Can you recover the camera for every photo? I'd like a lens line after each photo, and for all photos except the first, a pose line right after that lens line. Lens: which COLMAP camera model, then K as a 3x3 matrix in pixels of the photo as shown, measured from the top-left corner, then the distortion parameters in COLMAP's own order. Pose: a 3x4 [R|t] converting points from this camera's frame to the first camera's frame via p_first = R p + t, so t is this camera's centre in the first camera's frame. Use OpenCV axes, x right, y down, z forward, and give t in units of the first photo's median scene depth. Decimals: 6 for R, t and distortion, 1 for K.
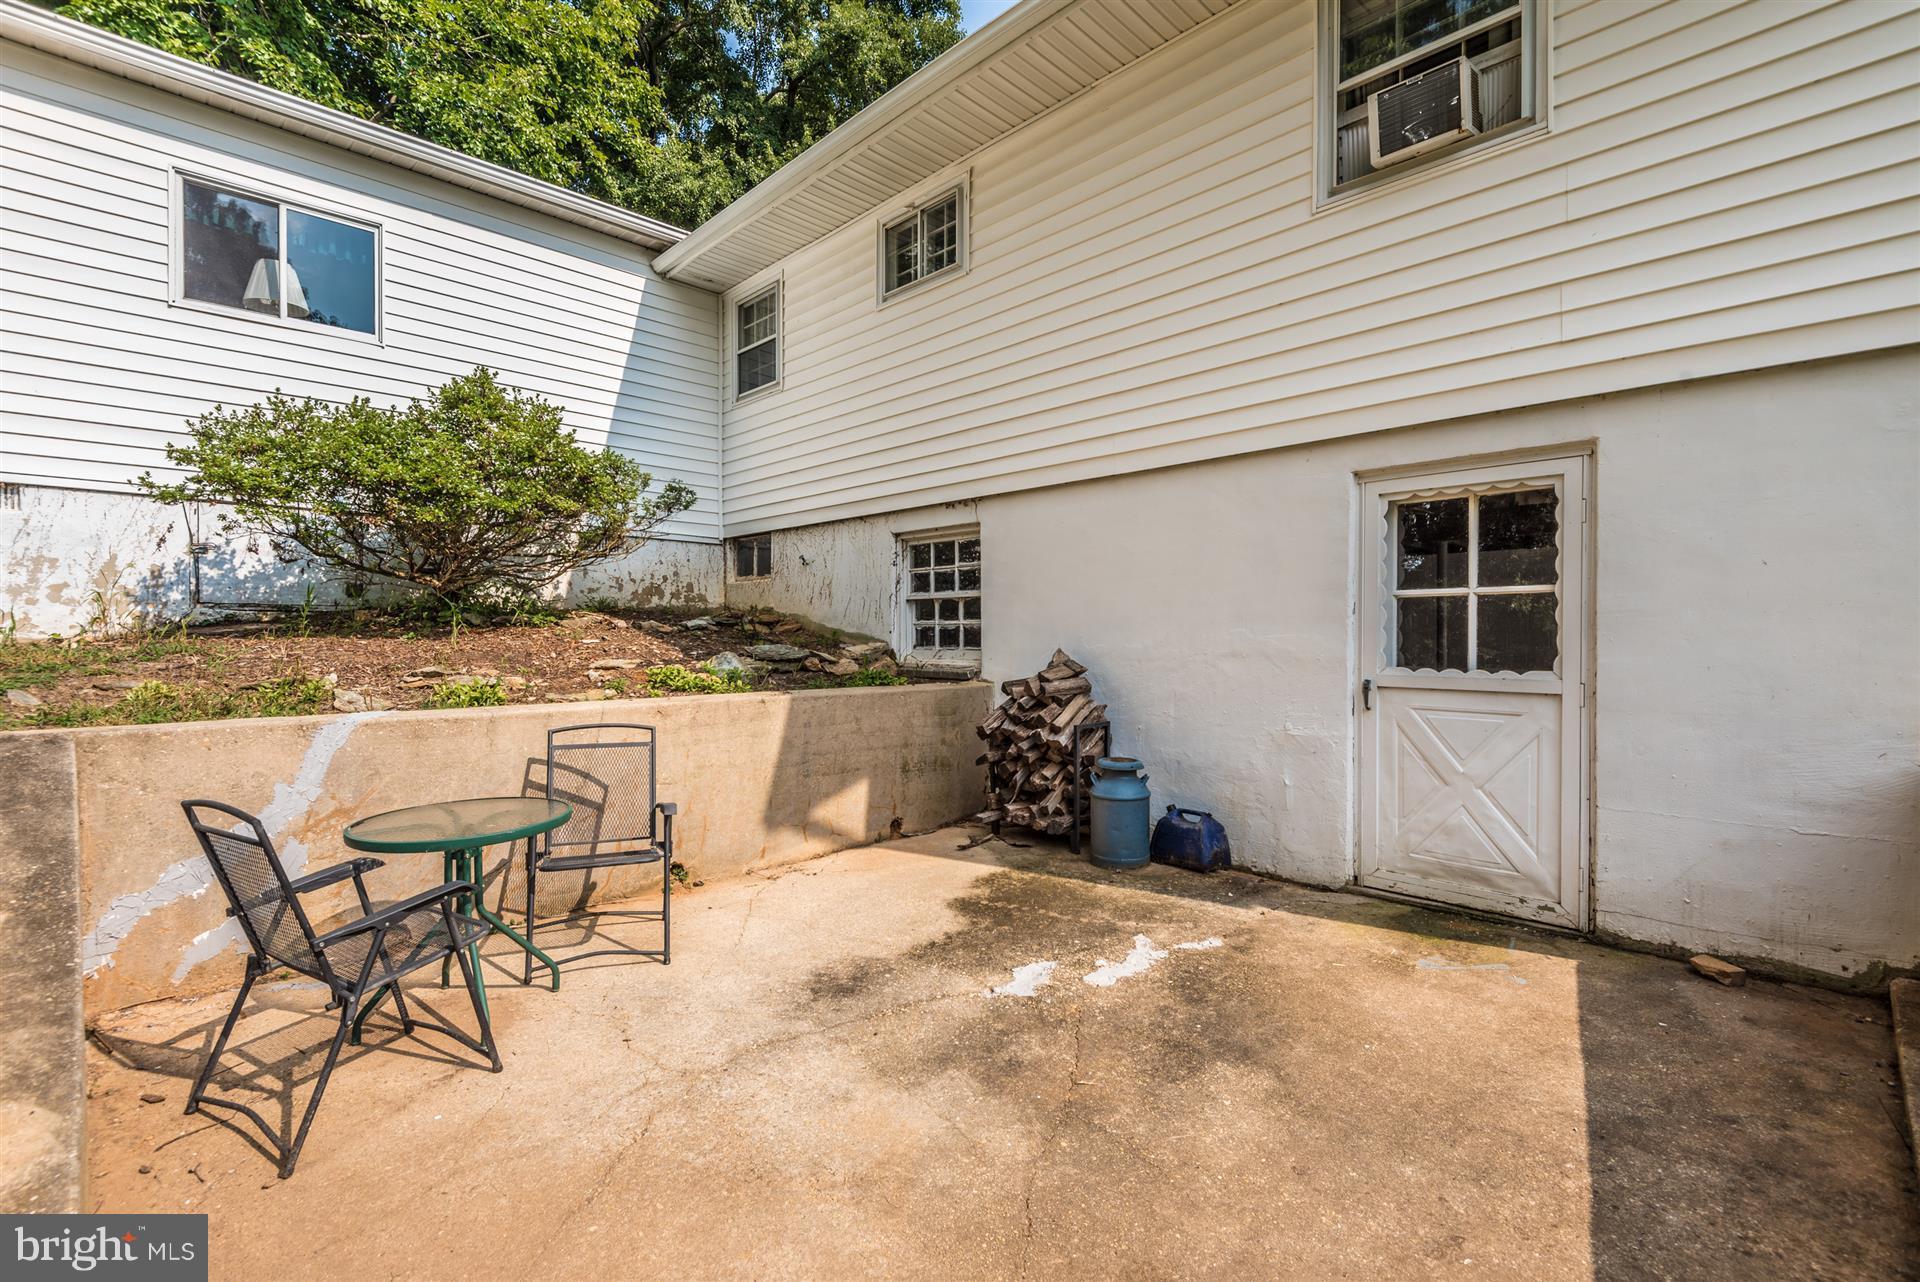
lens RADIAL K [[865.1, 0, 964.6], [0, 865.1, 638.4], [0, 0, 1]] dist [0.012667, -0.000640]
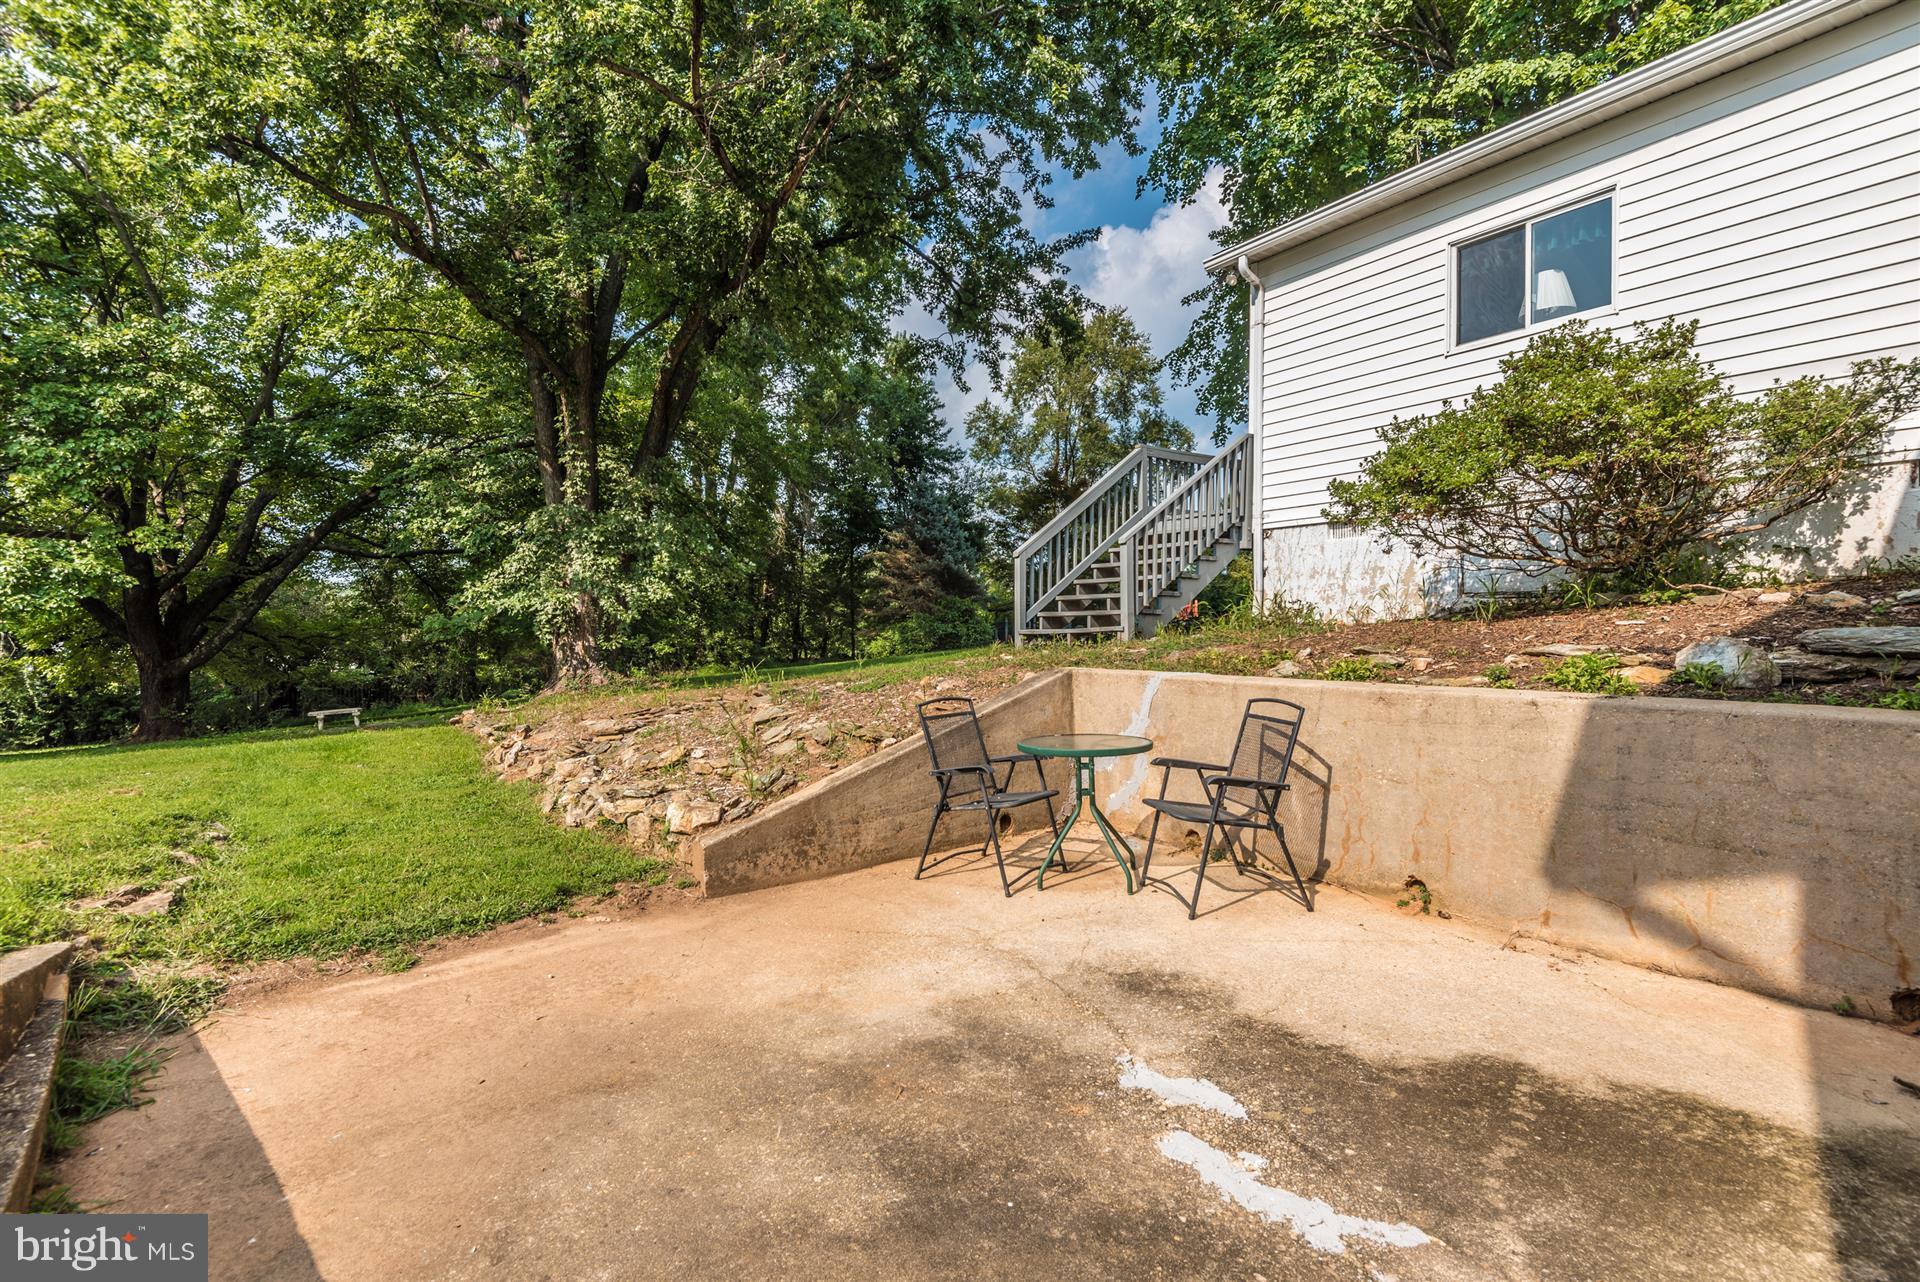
lens RADIAL K [[849.4, 0, 945.3], [0, 849.4, 640.9], [0, 0, 1]] dist [0.009899, -0.000252]
pose [[-0.159024, 0.015462, -0.987154, 0.591934], [-0.002354, 0.999869, 0.016040, 0.012211], [0.987272, 0.004875, -0.158967, 0.695046]]
